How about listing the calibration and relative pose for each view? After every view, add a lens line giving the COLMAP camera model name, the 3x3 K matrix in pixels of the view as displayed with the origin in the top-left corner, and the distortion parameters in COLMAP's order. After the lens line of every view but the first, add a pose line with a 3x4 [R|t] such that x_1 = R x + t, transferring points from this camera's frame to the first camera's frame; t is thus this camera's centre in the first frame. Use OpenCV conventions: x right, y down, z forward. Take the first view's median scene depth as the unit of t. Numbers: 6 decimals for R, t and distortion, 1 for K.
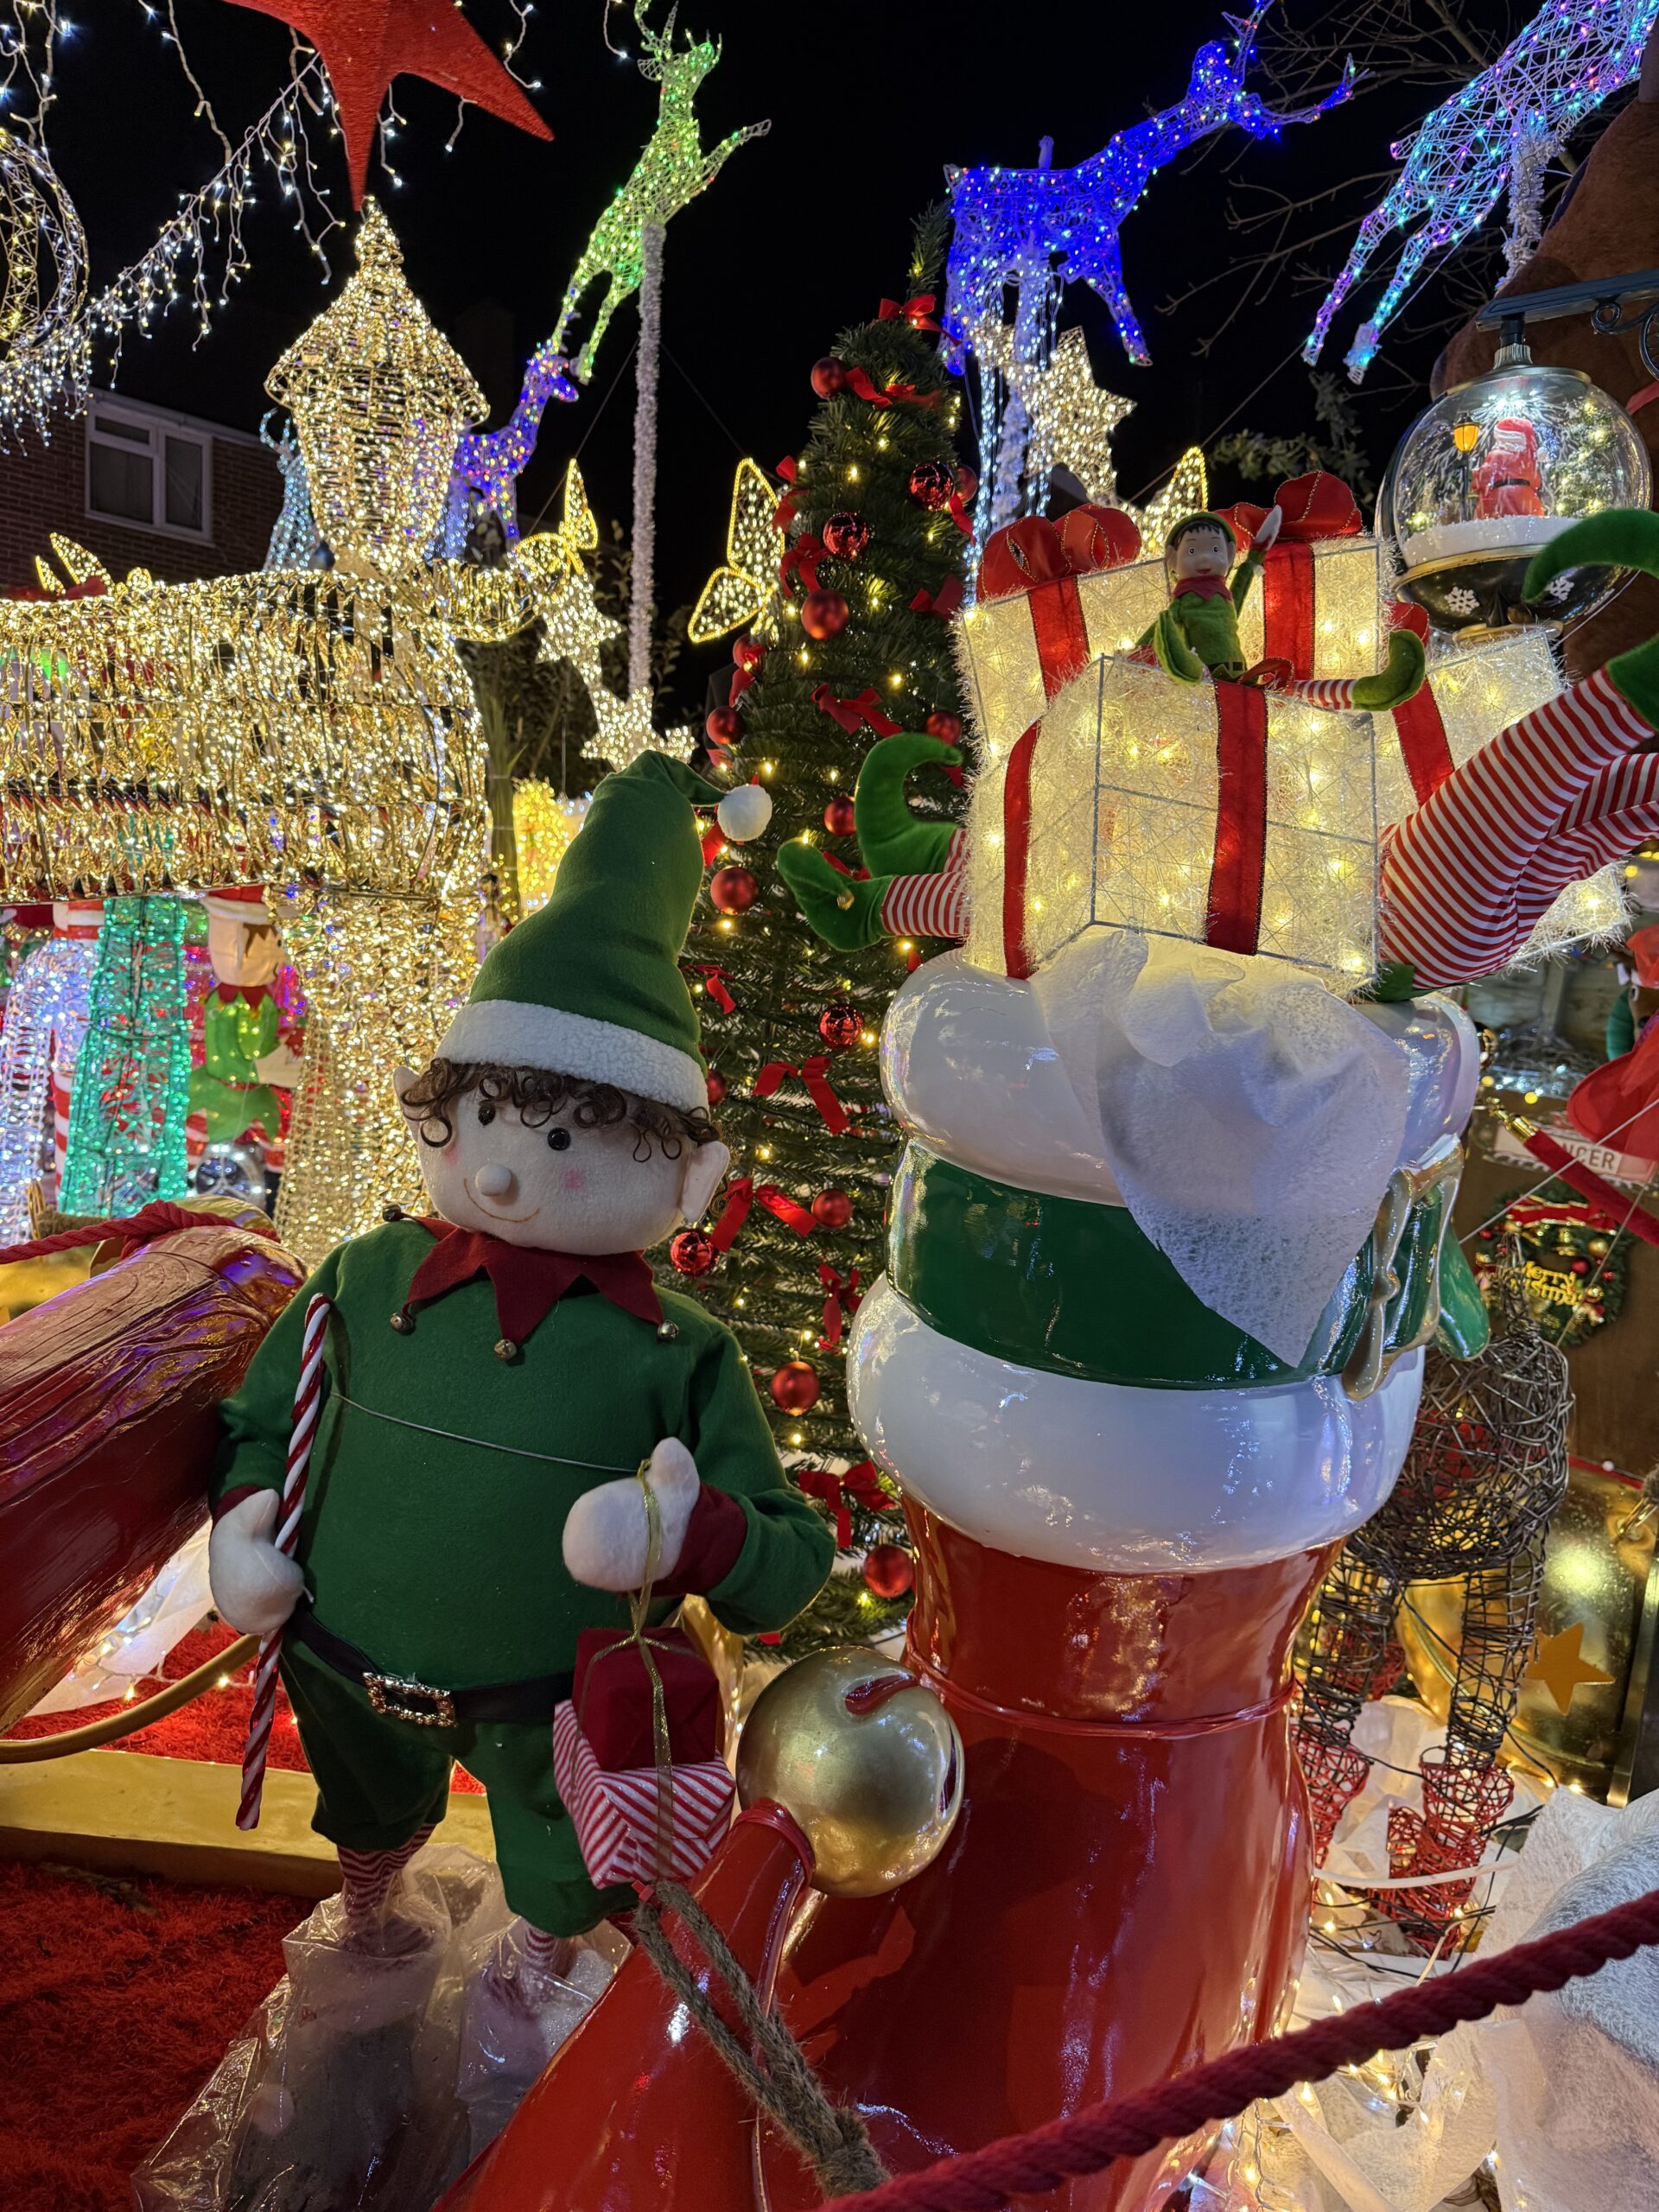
lens RADIAL K [[1545.8, 0, 817.3], [0, 1545.8, 1111.0], [0, 0, 1]] dist [0.088223, -0.115054]
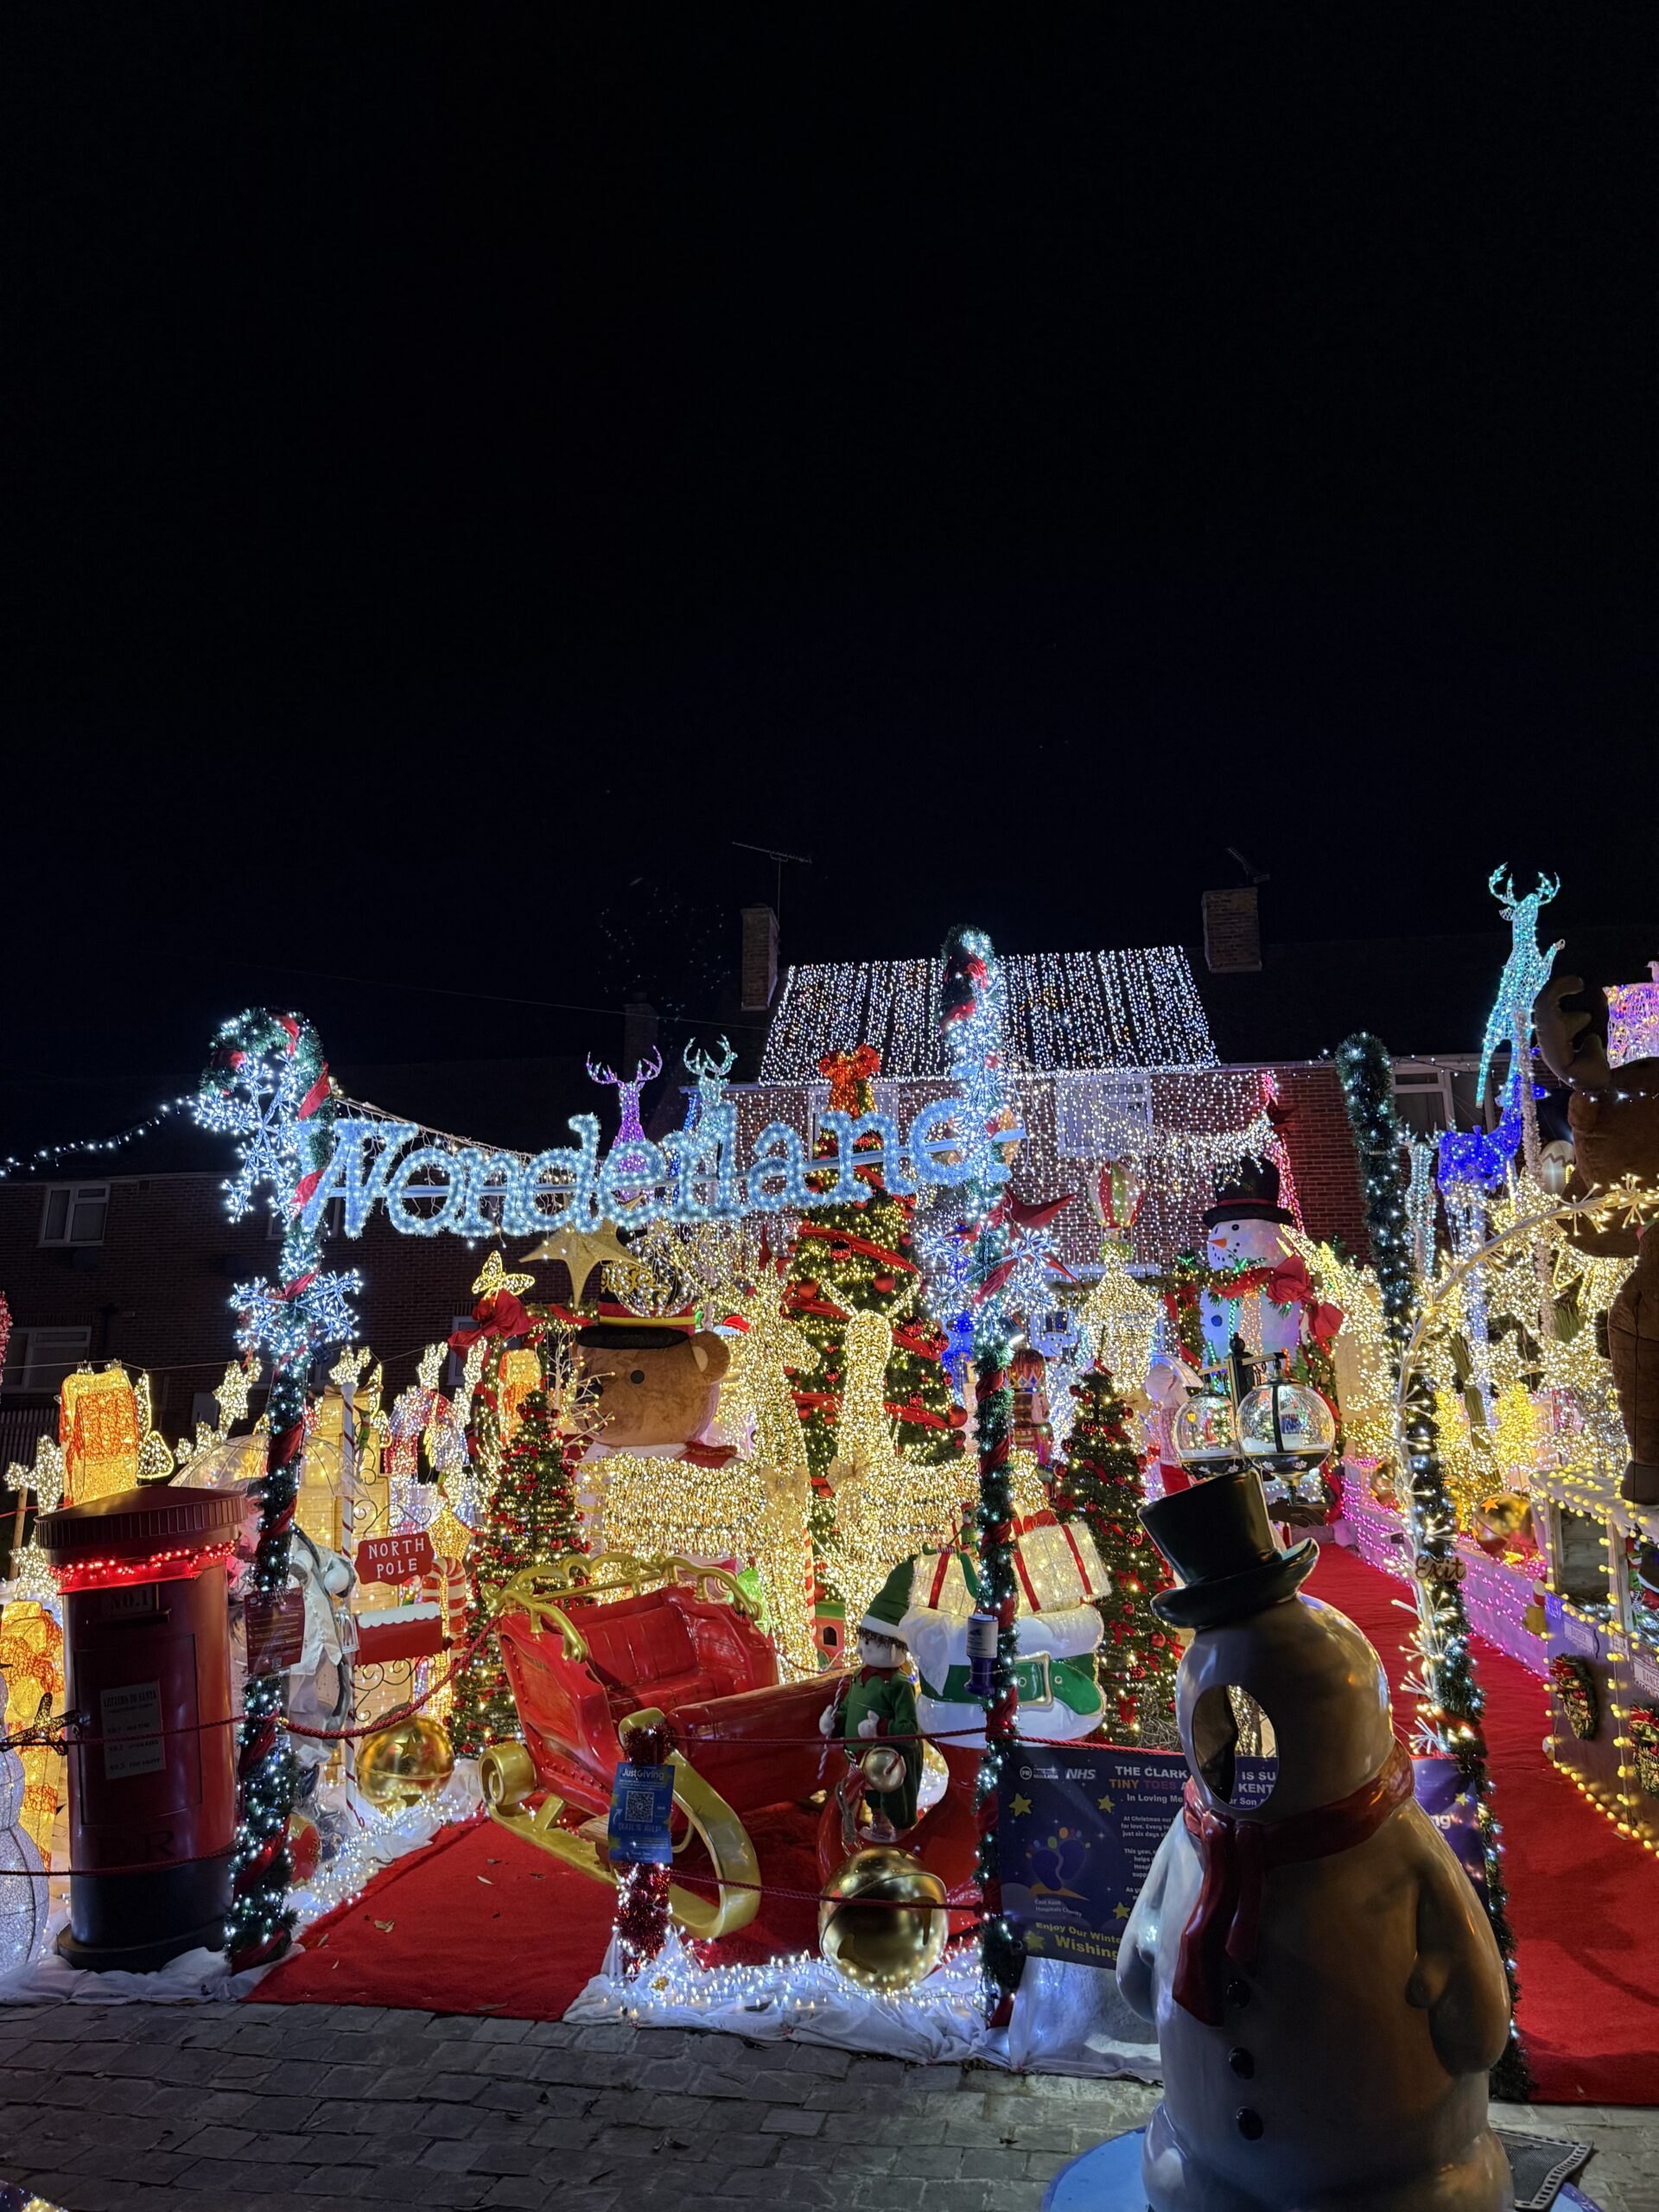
lens RADIAL K [[1545.8, 0, 817.3], [0, 1545.8, 1111.0], [0, 0, 1]] dist [0.088223, -0.115054]
pose [[0.607678, -0.219610, -0.763217, 2.339618], [-0.018934, 0.956728, -0.290366, -0.093239], [0.793958, 0.190900, 0.577224, -1.441233]]
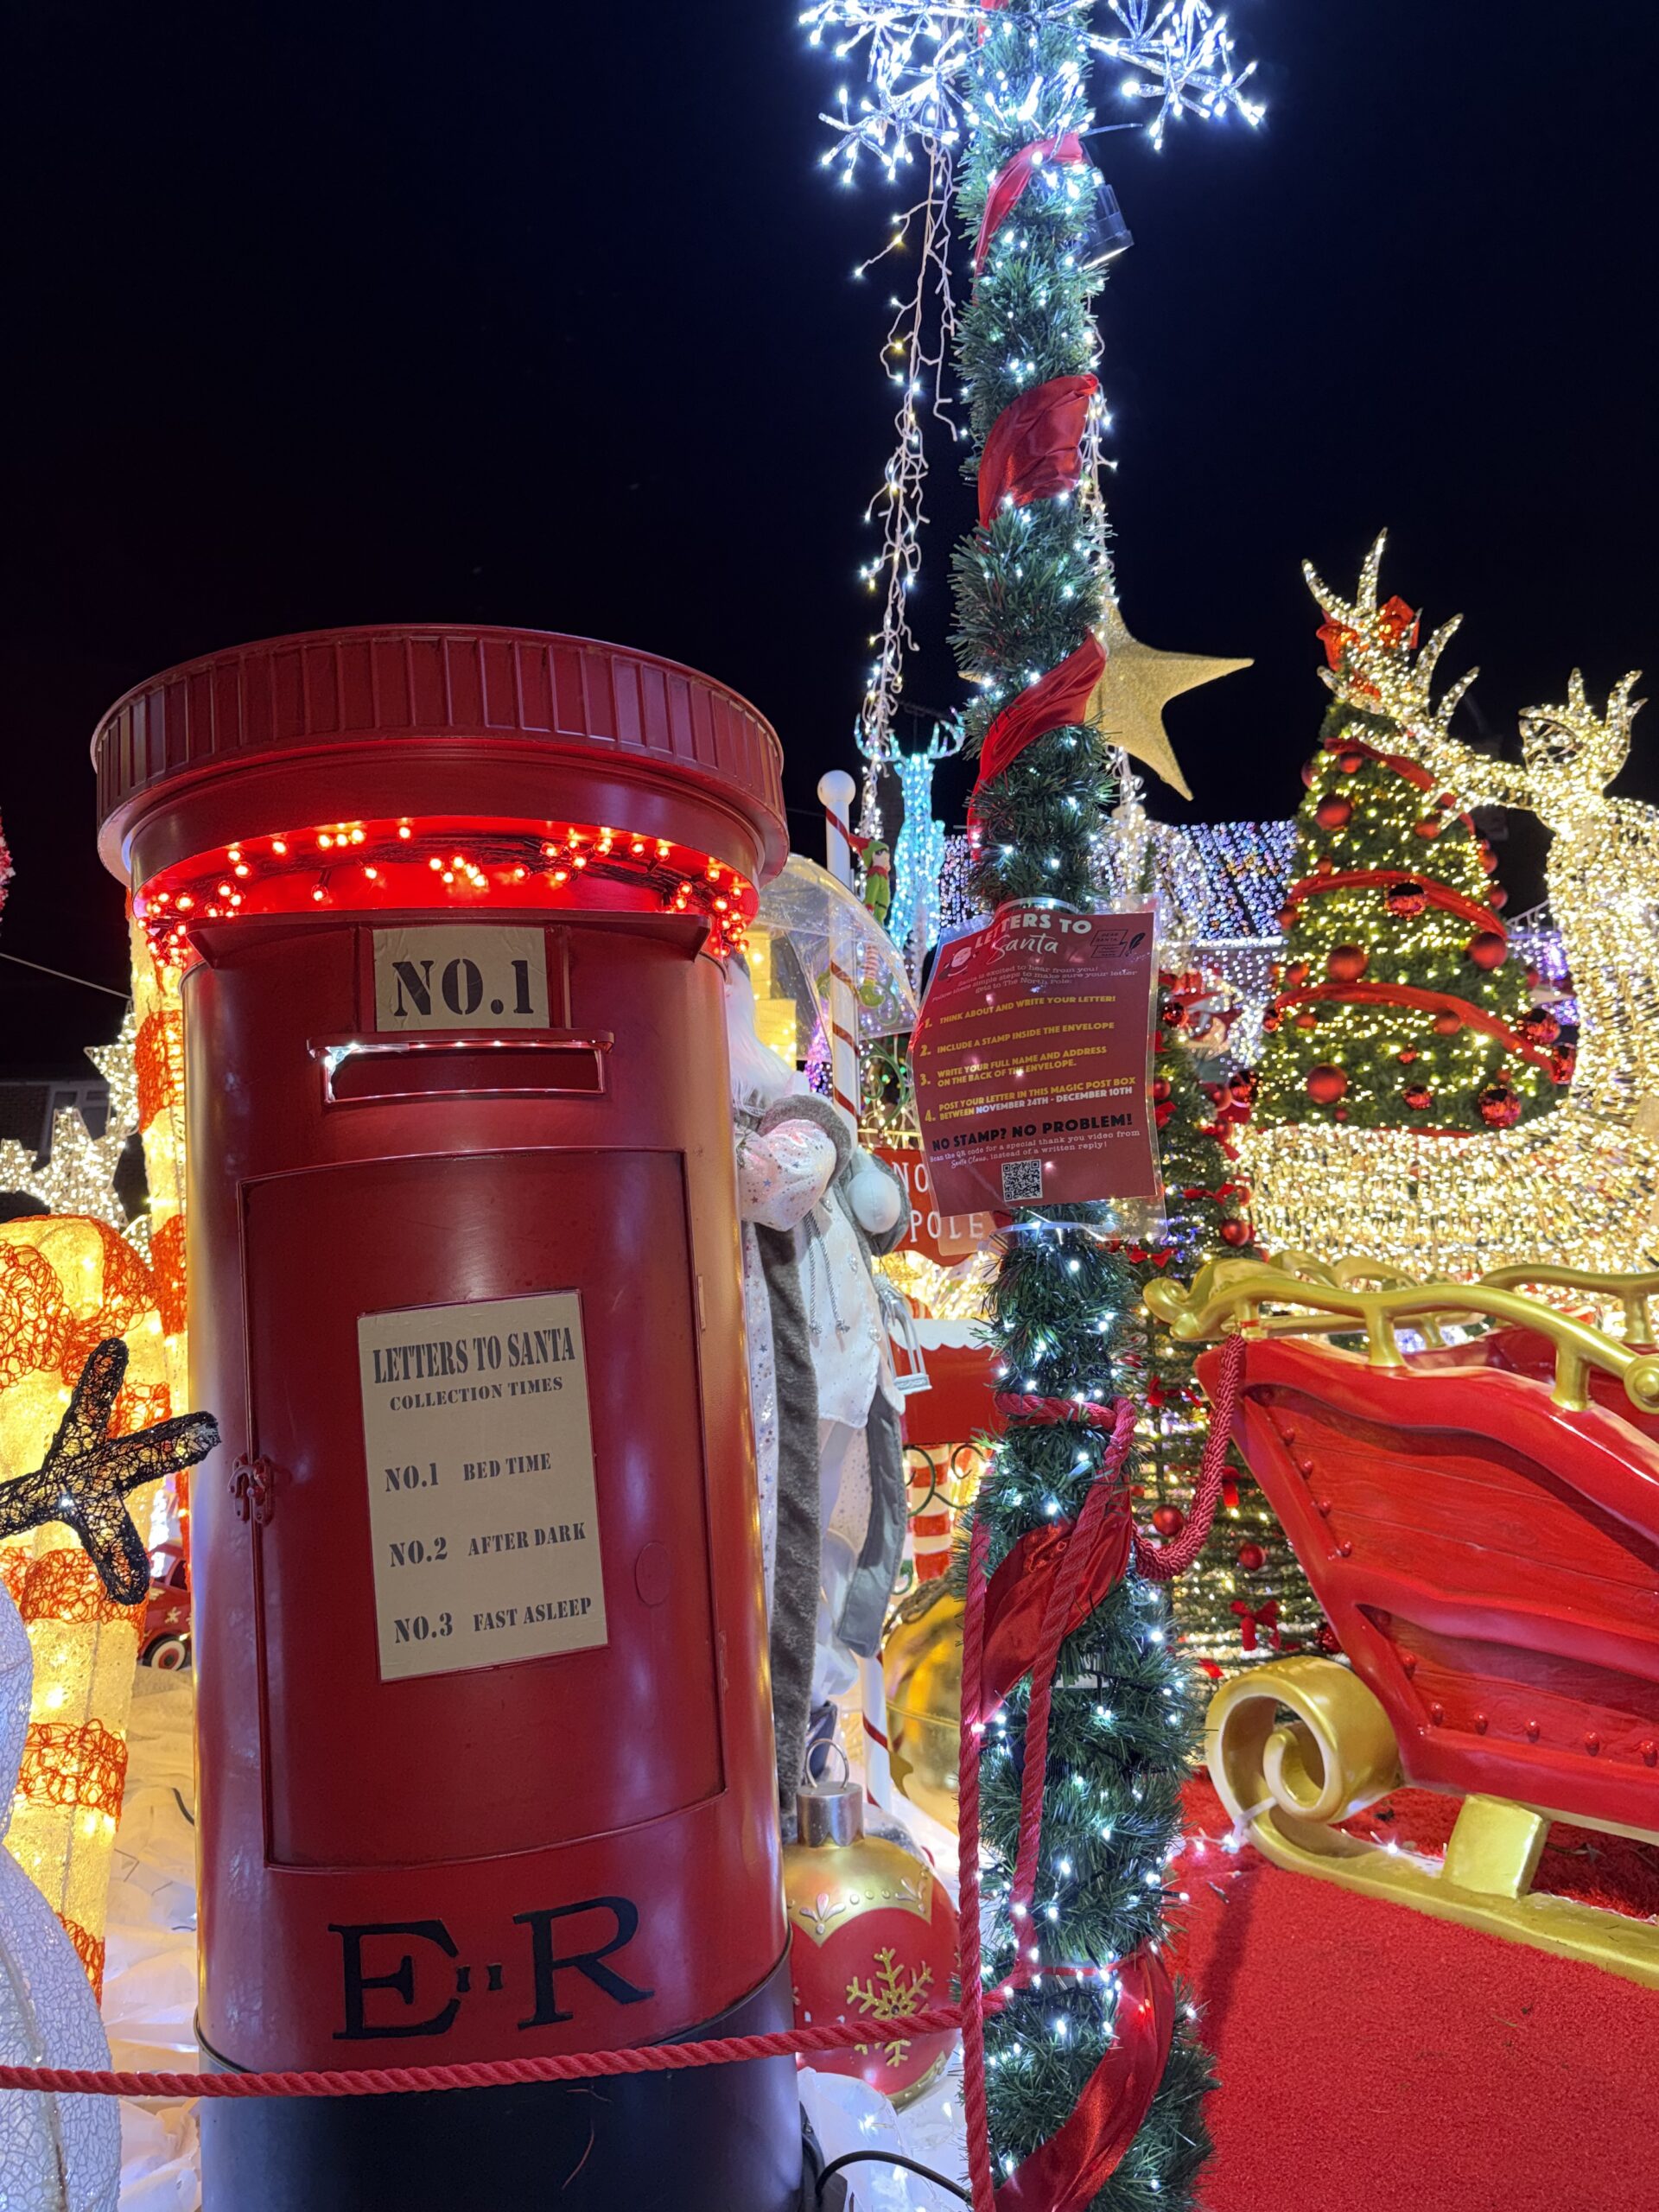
lens RADIAL K [[1551.6, 0, 804.5], [0, 1551.6, 1102.2], [0, 0, 1]] dist [0.153589, -0.312883]
pose [[0.606613, -0.216205, -0.765033, -0.196965], [-0.043239, 0.951912, -0.303304, 0.222669], [0.793820, 0.217068, 0.568094, -0.884295]]
